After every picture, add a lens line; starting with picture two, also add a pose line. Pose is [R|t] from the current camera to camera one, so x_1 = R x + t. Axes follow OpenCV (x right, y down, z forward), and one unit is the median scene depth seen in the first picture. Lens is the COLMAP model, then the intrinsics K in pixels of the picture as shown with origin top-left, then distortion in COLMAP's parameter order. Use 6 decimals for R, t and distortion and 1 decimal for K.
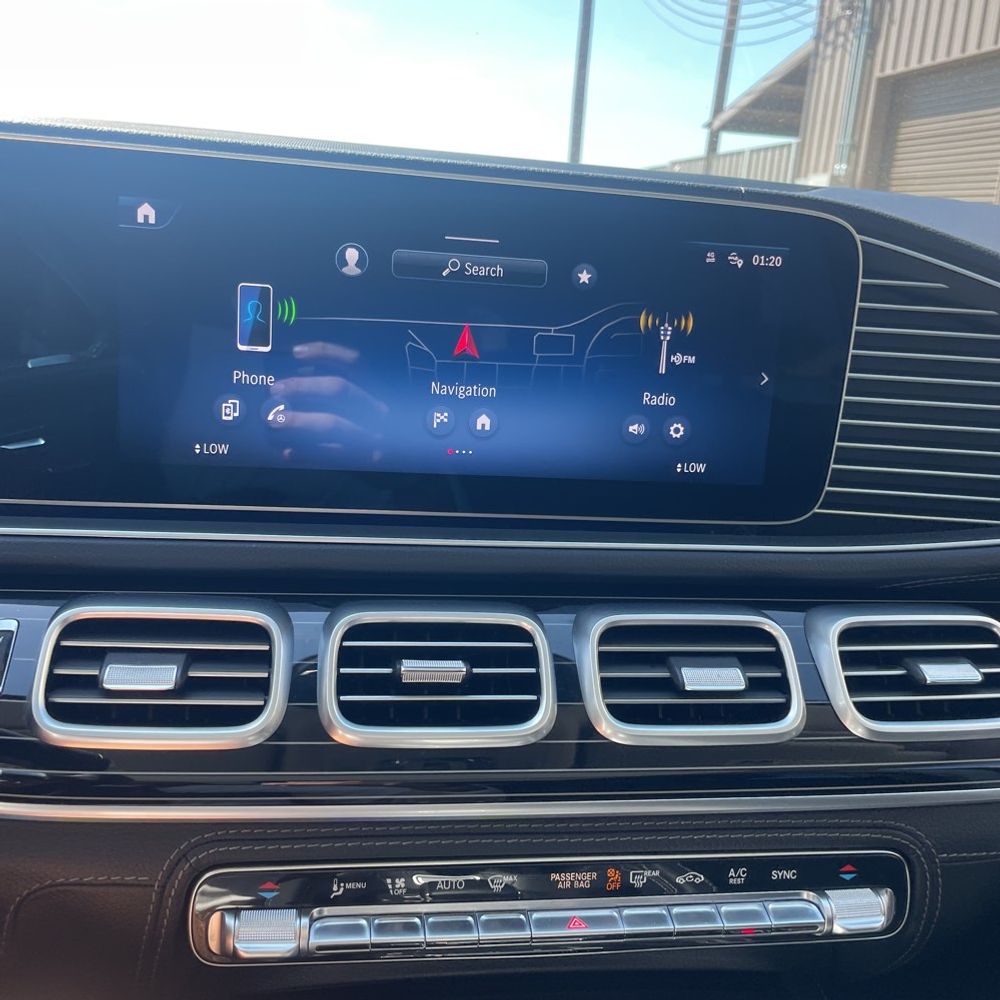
lens RADIAL K [[1027.8, 0, 494.5], [0, 1027.8, 497.5], [0, 0, 1]] dist [0.040696, 0.000000]
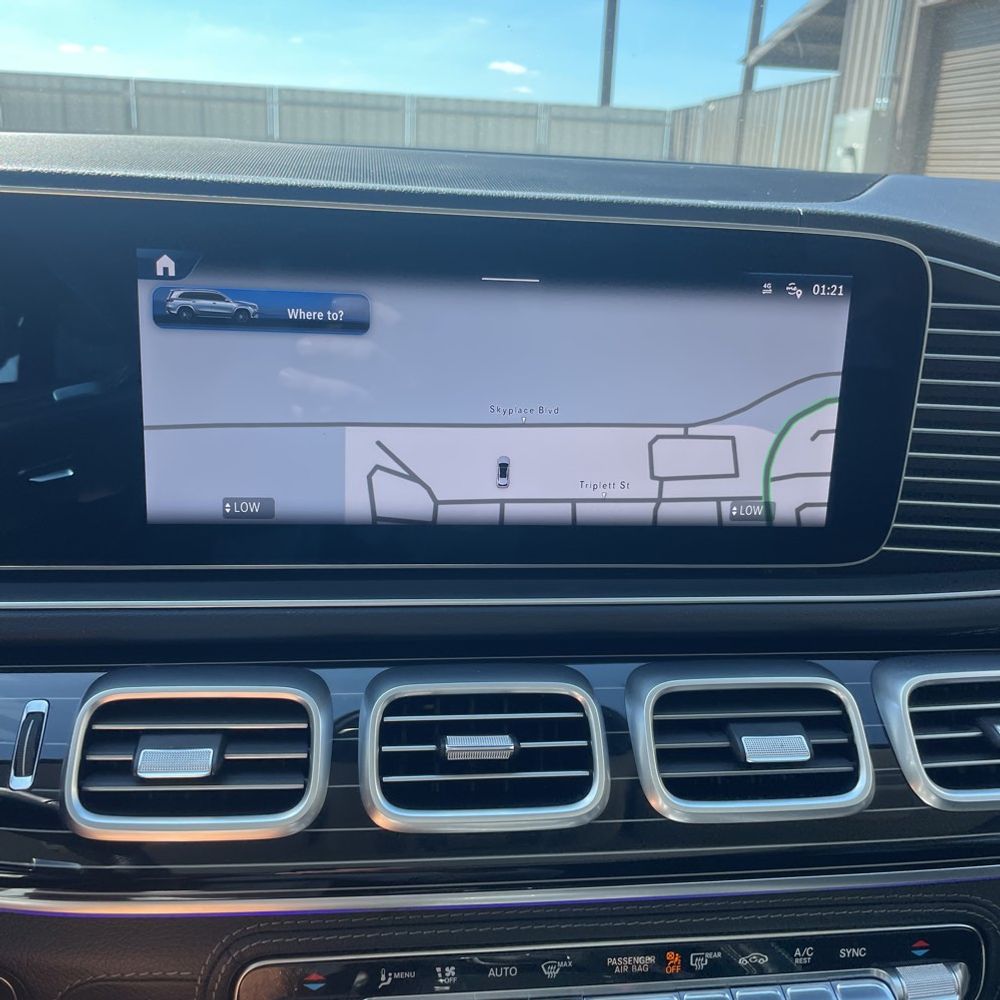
lens RADIAL K [[1027.8, 0, 498.1], [0, 1027.8, 505.6], [0, 0, 1]] dist [0.040696, 0.000000]
pose [[0.999335, -0.017959, -0.031731, -0.008052], [0.019619, 0.998411, 0.052831, -0.102768], [0.030732, -0.053418, 0.998099, 0.059649]]
